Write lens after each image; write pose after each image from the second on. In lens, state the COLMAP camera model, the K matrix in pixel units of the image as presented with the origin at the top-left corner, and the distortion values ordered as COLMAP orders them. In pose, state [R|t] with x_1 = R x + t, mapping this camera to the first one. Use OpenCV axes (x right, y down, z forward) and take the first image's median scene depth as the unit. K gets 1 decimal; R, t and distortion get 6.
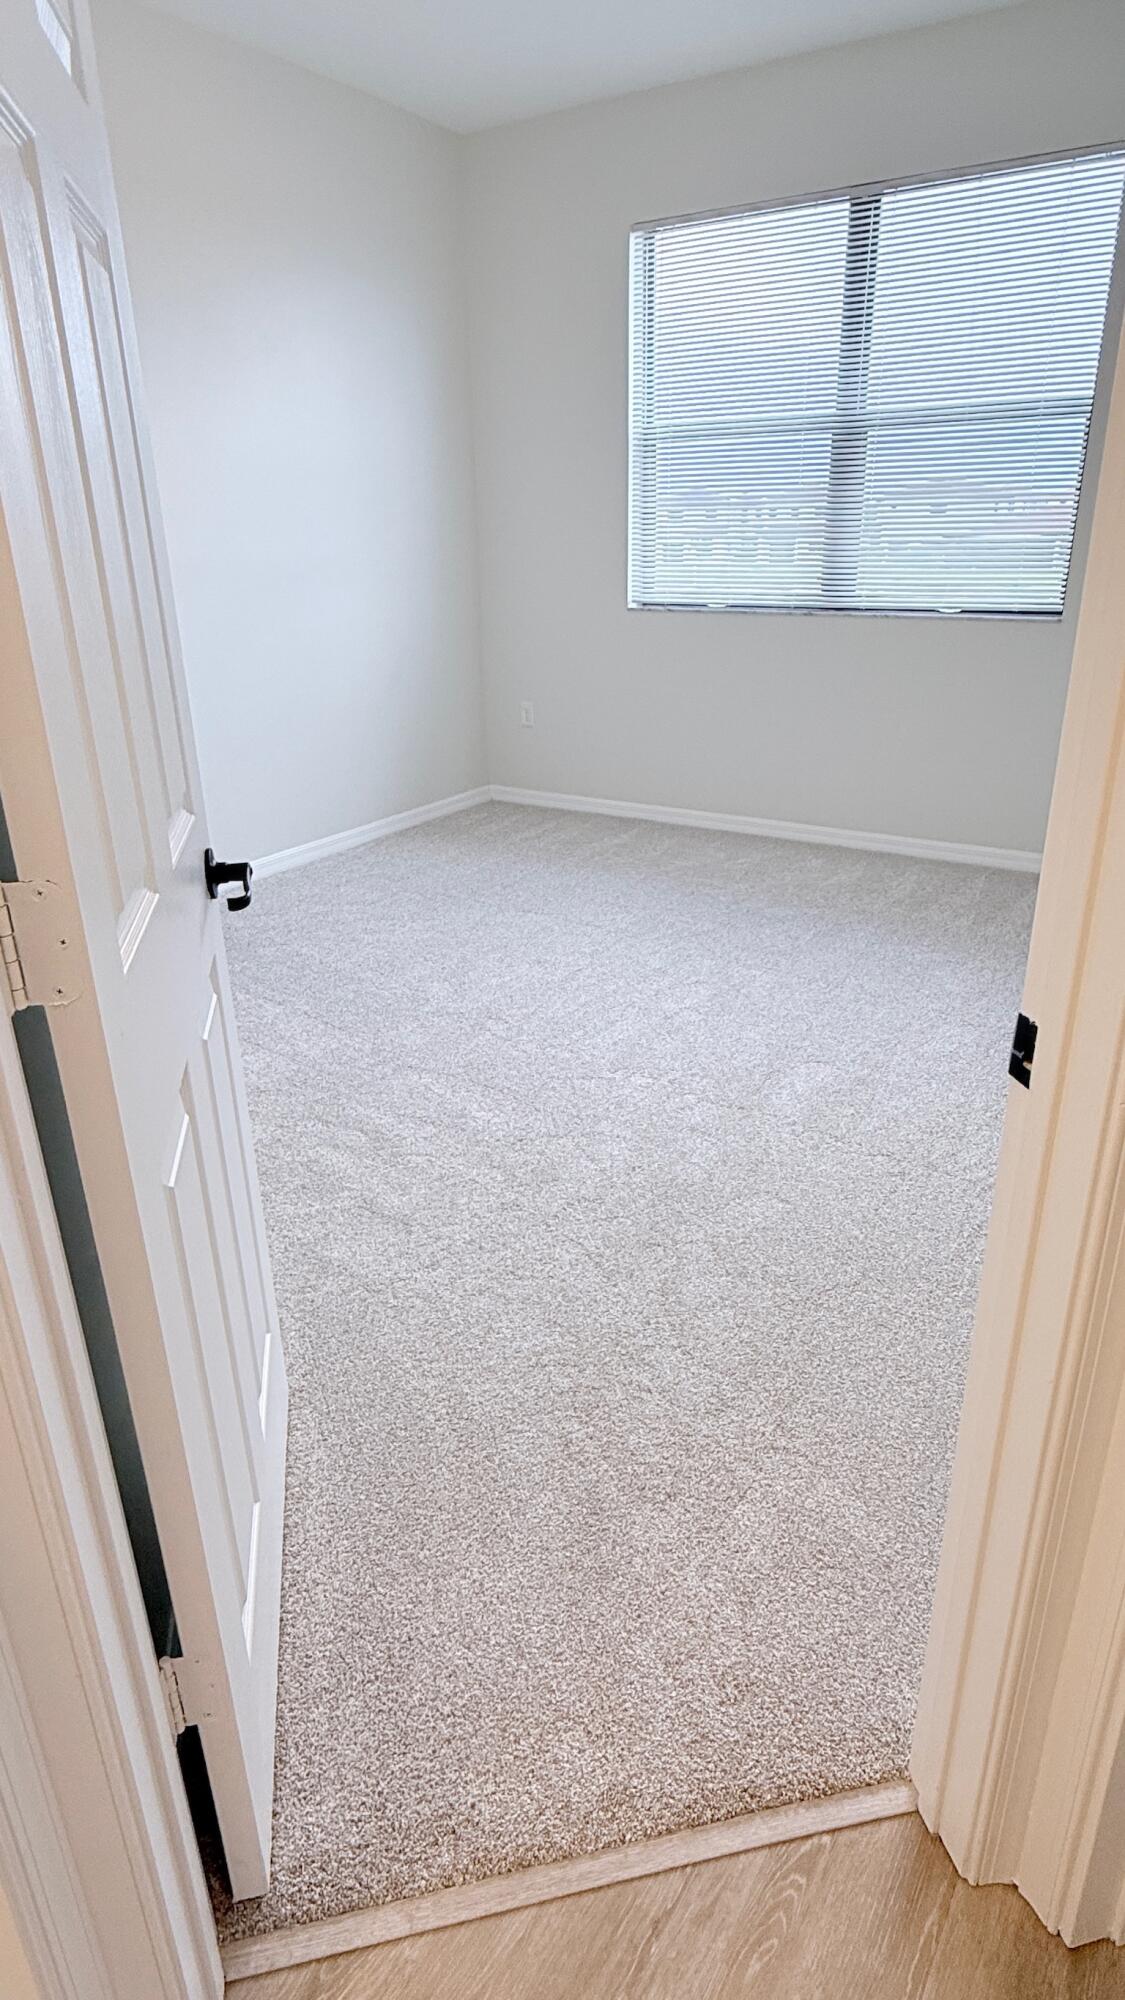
lens RADIAL K [[1134.8, 0, 562.5], [0, 1134.8, 1000.0], [0, 0, 1]] dist [-0.000625, 0.001469]
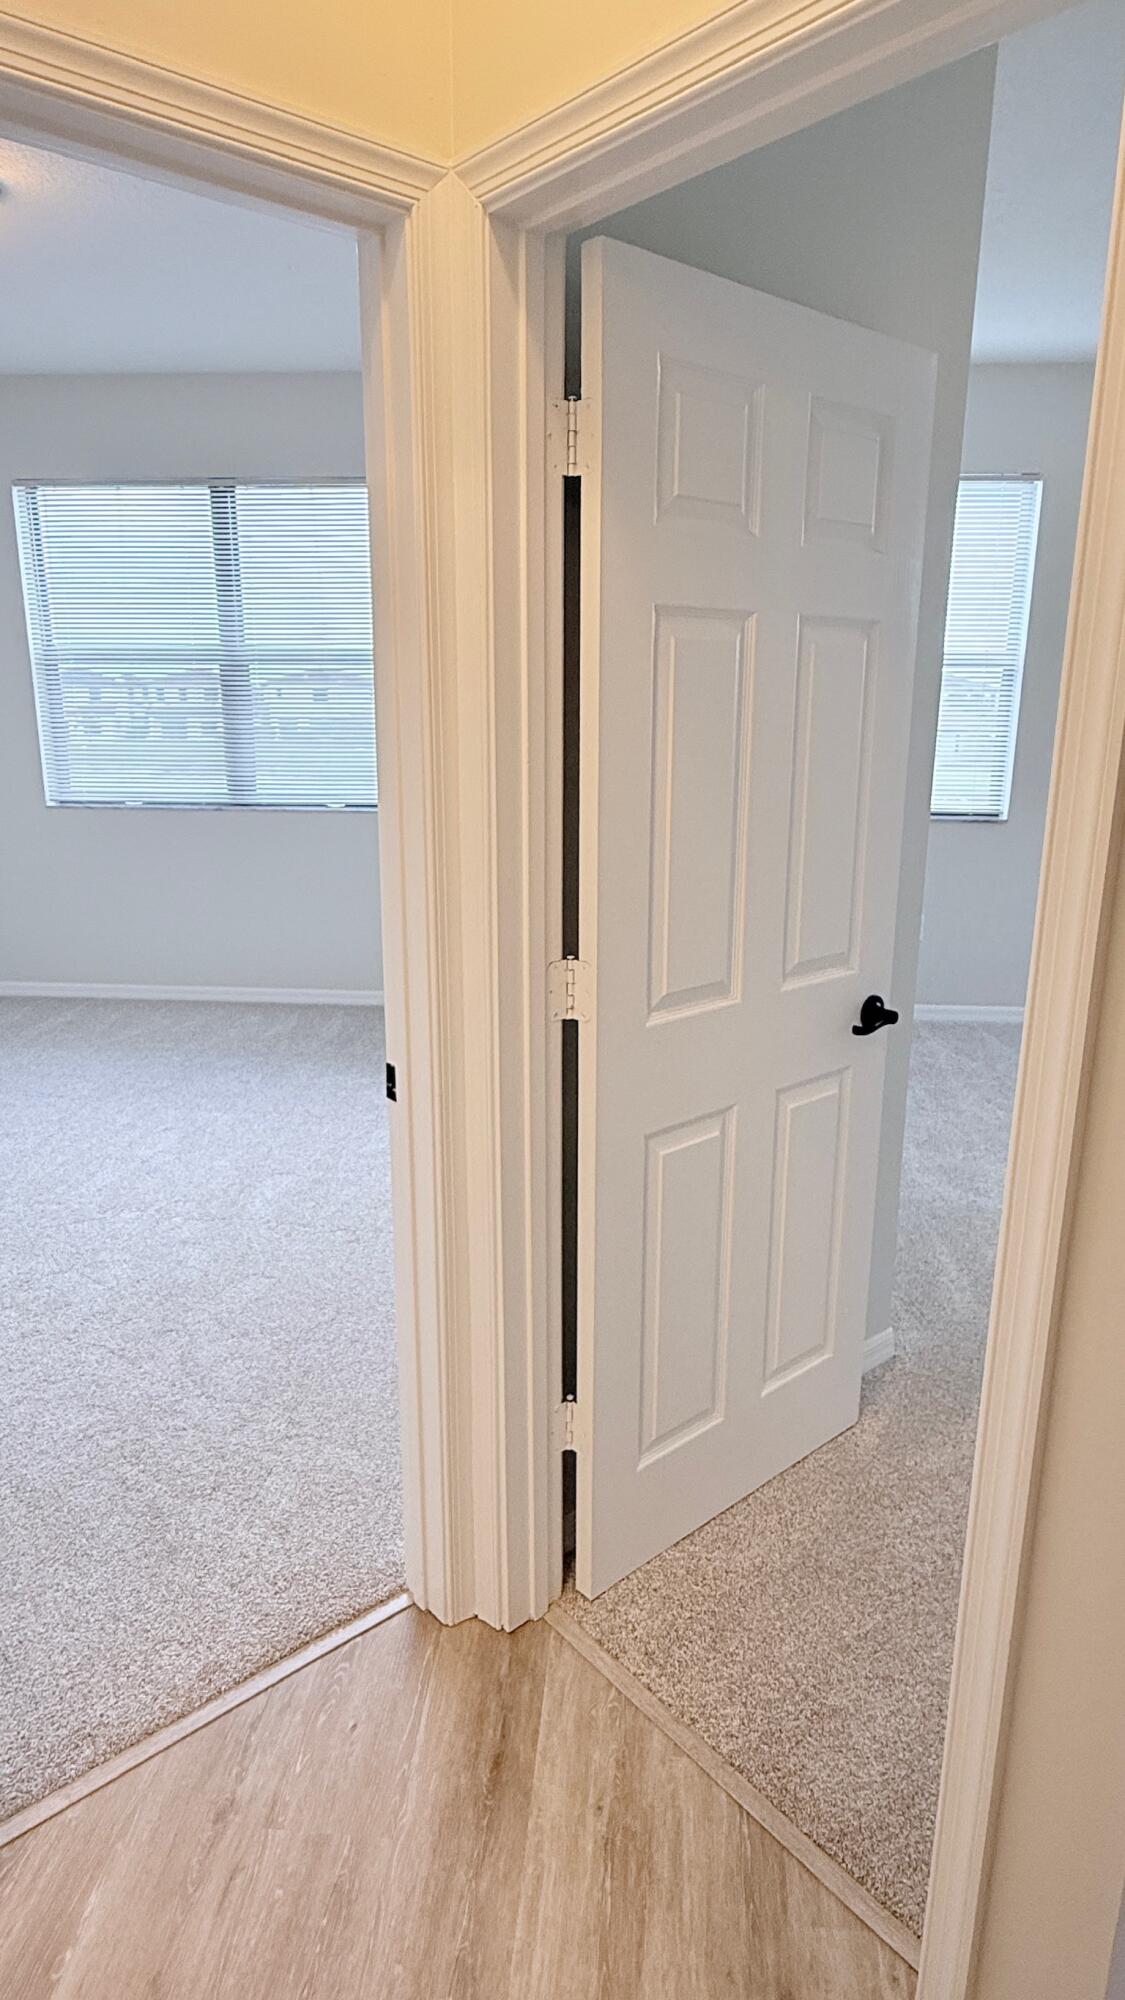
lens RADIAL K [[1134.8, 0, 562.5], [0, 1134.8, 1000.0], [0, 0, 1]] dist [-0.000625, 0.001469]
pose [[0.878130, -0.098930, 0.468082, -0.082237], [0.165172, 0.980919, -0.102546, 0.062590], [-0.449005, 0.167362, 0.877715, -0.318333]]
